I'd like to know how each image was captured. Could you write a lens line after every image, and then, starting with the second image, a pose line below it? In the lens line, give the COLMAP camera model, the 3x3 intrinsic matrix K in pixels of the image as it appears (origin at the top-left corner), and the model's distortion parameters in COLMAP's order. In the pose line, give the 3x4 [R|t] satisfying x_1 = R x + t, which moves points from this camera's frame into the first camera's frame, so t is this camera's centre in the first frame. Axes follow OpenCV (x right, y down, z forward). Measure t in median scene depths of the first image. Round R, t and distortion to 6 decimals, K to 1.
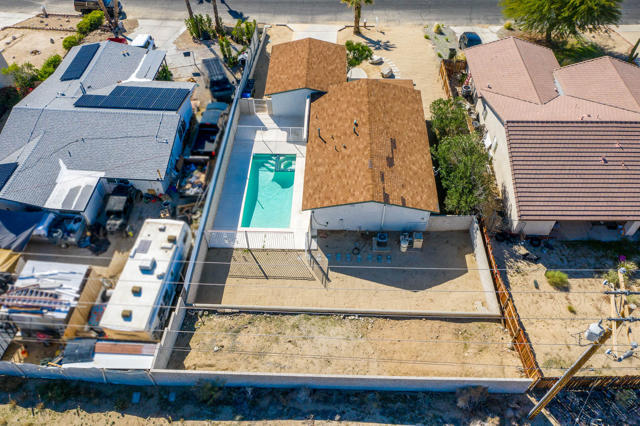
lens RADIAL K [[507.2, 0, 320.0], [0, 507.2, 213.0], [0, 0, 1]] dist [-0.012937, -0.006937]
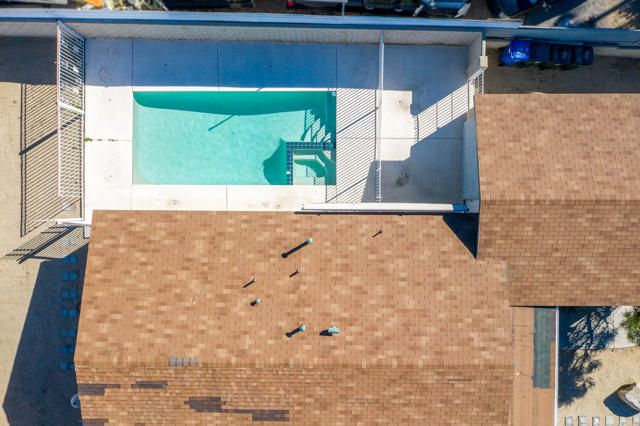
lens RADIAL K [[507.2, 0, 320.0], [0, 507.2, 213.0], [0, 0, 1]] dist [-0.012937, -0.006937]
pose [[0.026705, 0.999638, -0.003211, -0.024063], [-0.749274, 0.022142, 0.661889, -0.481173], [0.661721, -0.015270, 0.749595, 0.758809]]
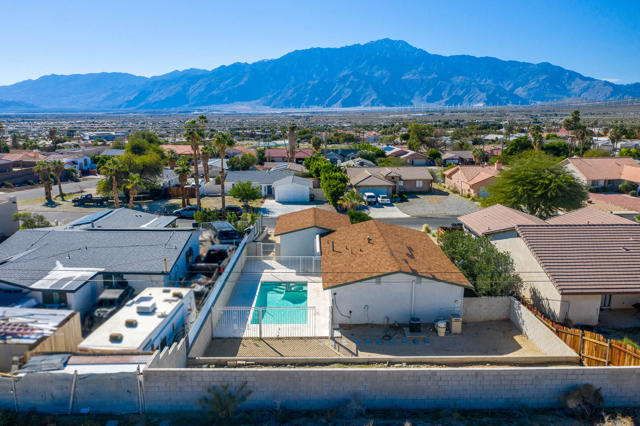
lens RADIAL K [[507.2, 0, 320.0], [0, 507.2, 213.0], [0, 0, 1]] dist [-0.012937, -0.006937]
pose [[0.998553, -0.003731, 0.053641, -0.086310], [0.035405, 0.796426, -0.603698, 0.417854], [-0.040469, 0.604724, 0.795406, 0.198580]]
